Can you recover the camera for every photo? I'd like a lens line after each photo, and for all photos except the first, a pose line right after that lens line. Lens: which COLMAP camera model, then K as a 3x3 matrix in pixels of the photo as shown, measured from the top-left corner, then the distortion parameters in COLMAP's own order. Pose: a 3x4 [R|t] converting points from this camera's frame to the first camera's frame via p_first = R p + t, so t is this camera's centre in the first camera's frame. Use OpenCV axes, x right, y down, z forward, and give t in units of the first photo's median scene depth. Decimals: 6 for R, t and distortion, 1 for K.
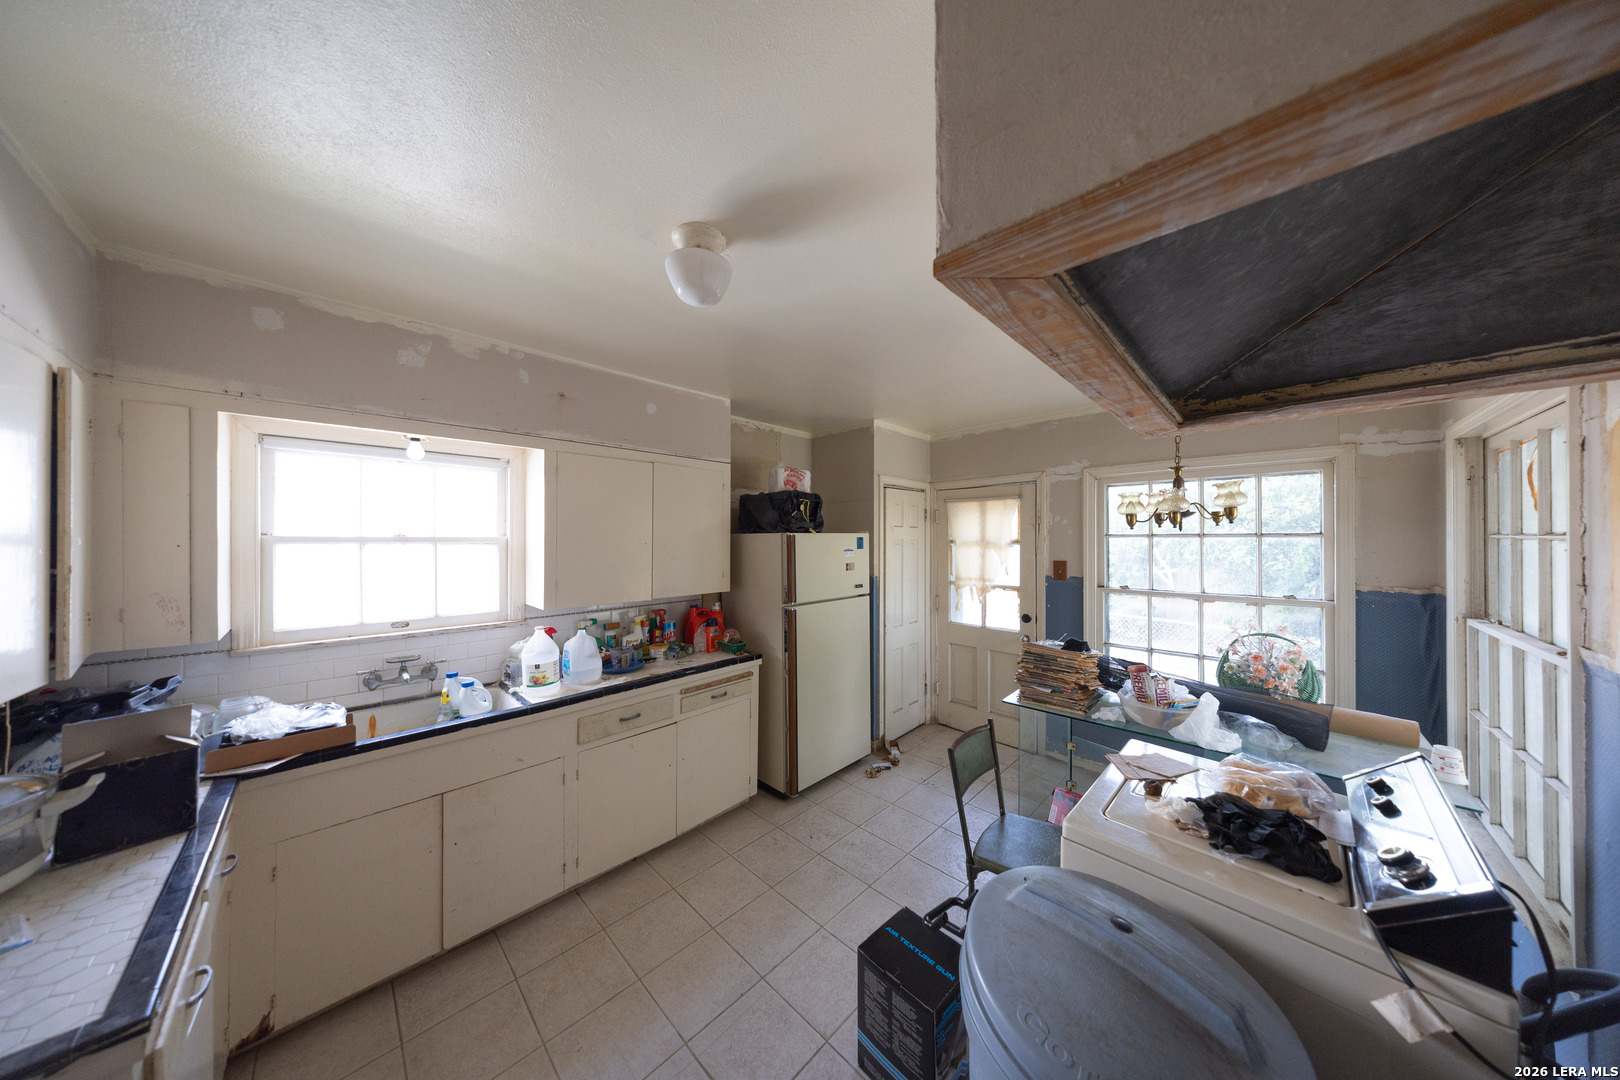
lens RADIAL K [[467.0, 0, 805.6], [0, 467.0, 538.9], [0, 0, 1]] dist [-0.004514, 0.000054]
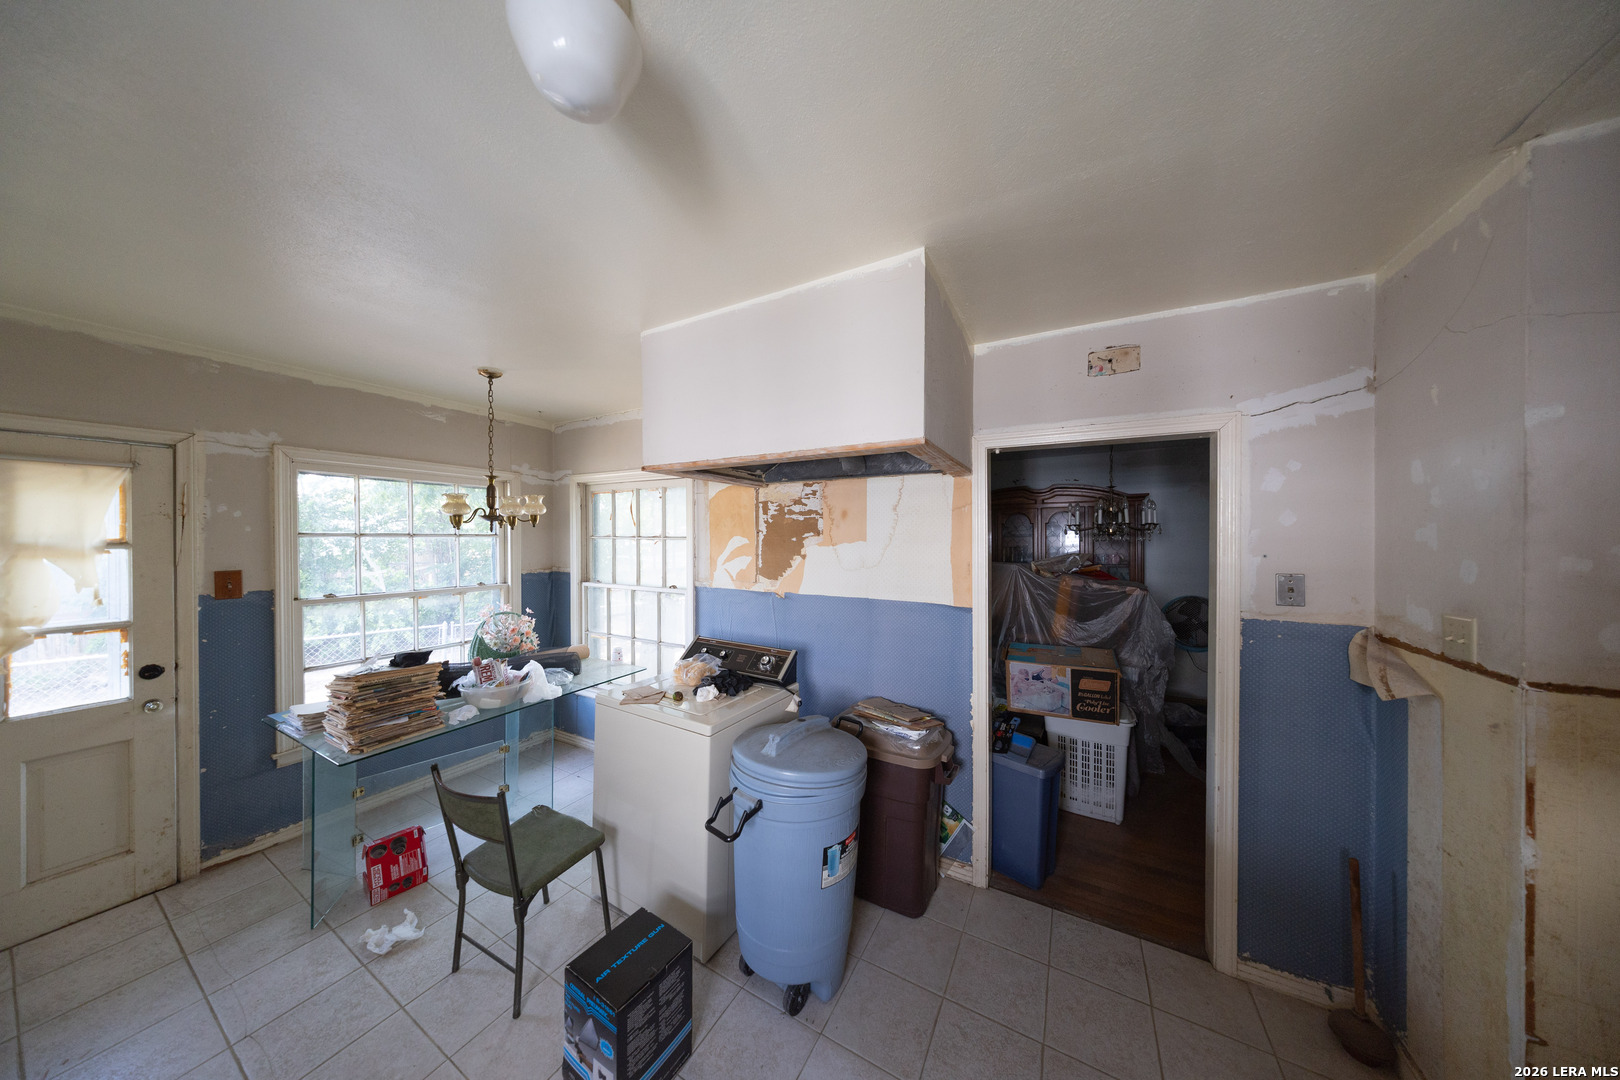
lens RADIAL K [[467.0, 0, 805.6], [0, 467.0, 538.9], [0, 0, 1]] dist [-0.004514, 0.000054]
pose [[-0.252954, -0.001621, 0.967477, -0.359673], [-0.001729, 0.999998, 0.001223, -0.002204], [-0.967477, -0.001364, -0.252957, 0.389859]]
